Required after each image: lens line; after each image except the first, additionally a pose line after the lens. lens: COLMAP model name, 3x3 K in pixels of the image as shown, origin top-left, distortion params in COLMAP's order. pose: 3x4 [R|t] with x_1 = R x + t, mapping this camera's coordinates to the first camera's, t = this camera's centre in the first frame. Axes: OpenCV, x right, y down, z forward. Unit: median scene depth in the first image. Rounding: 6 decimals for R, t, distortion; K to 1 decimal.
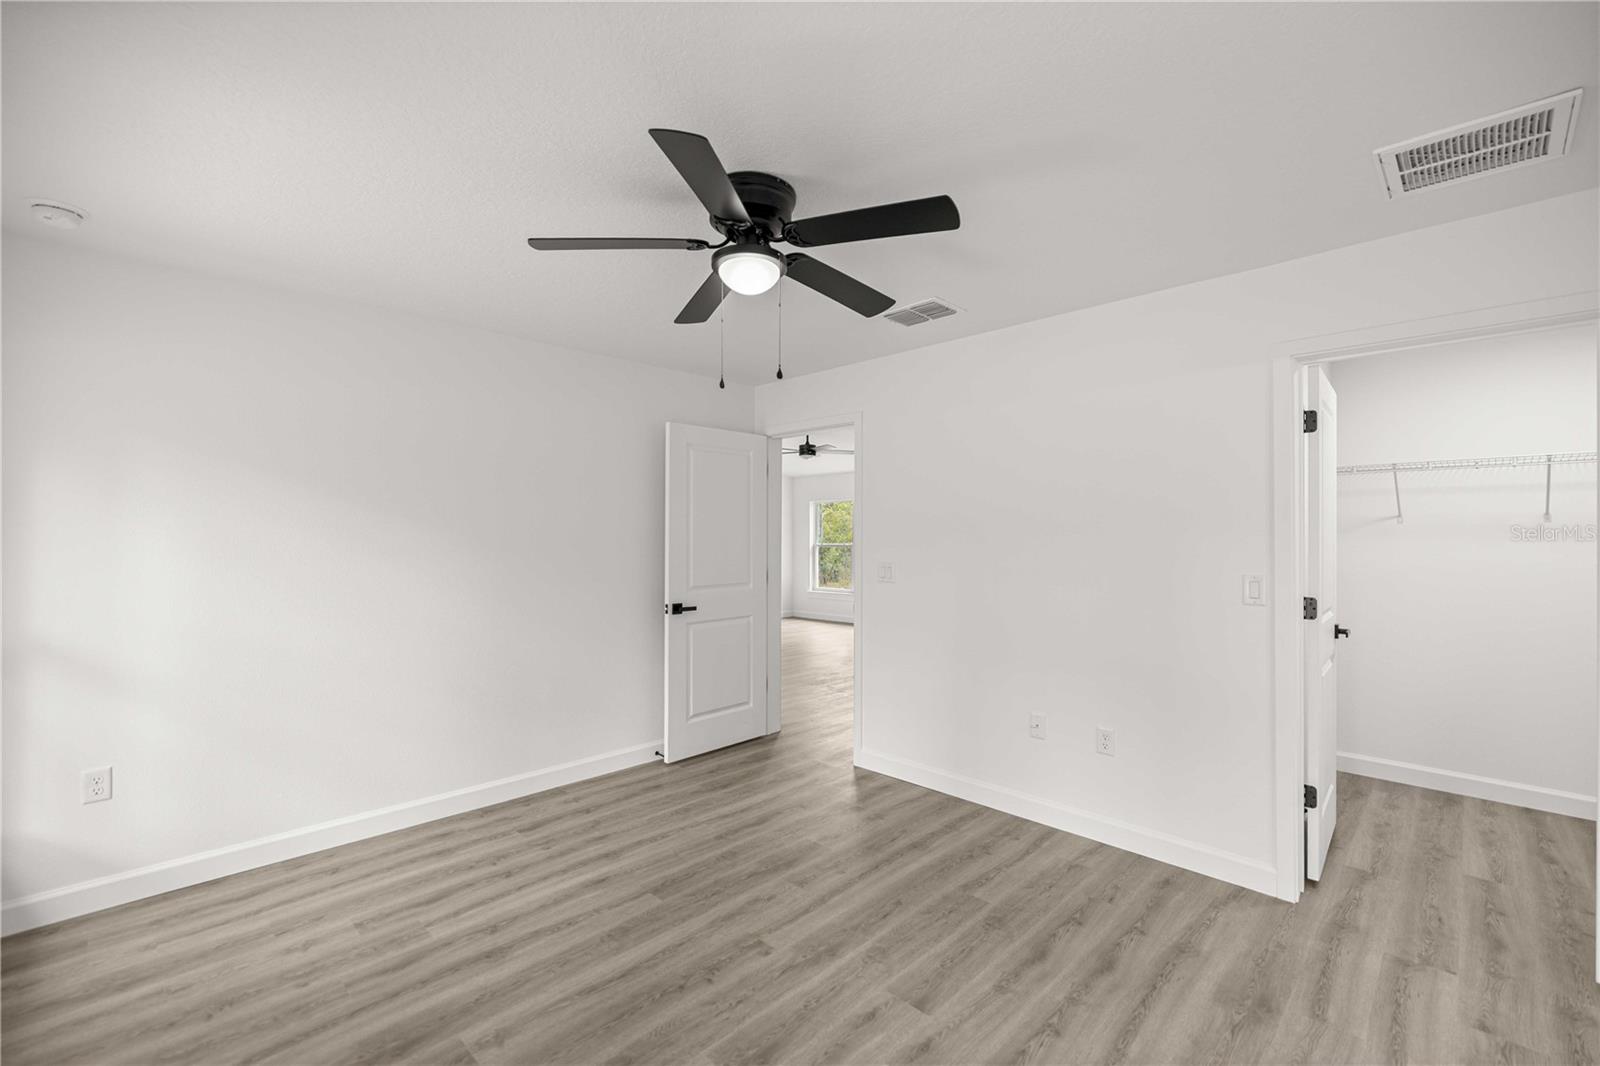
lens RADIAL K [[681.3, 0, 799.7], [0, 681.3, 535.0], [0, 0, 1]] dist [0.001094, 0.000093]
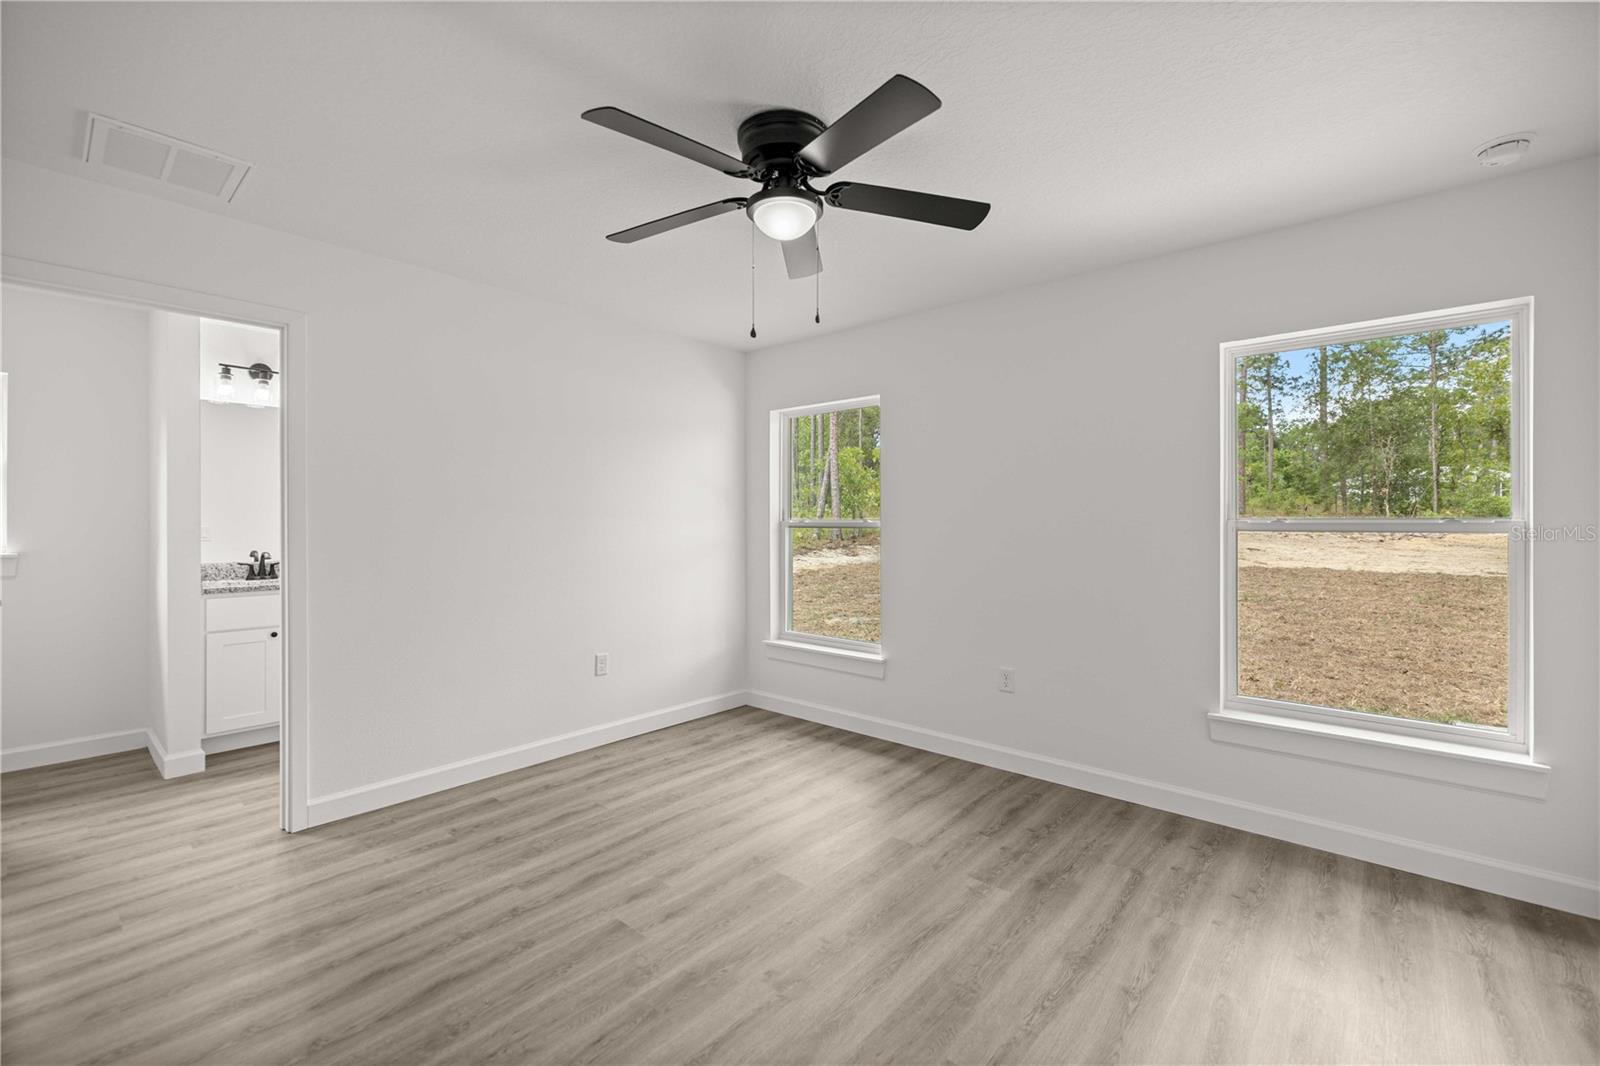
lens RADIAL K [[681.3, 0, 800.5], [0, 681.3, 527.5], [0, 0, 1]] dist [0.001094, 0.000093]
pose [[-0.997932, 0.001157, -0.064270, -0.036680], [0.001090, 0.999999, 0.001089, 0.062783], [0.064271, 0.001017, -0.997932, 2.015623]]
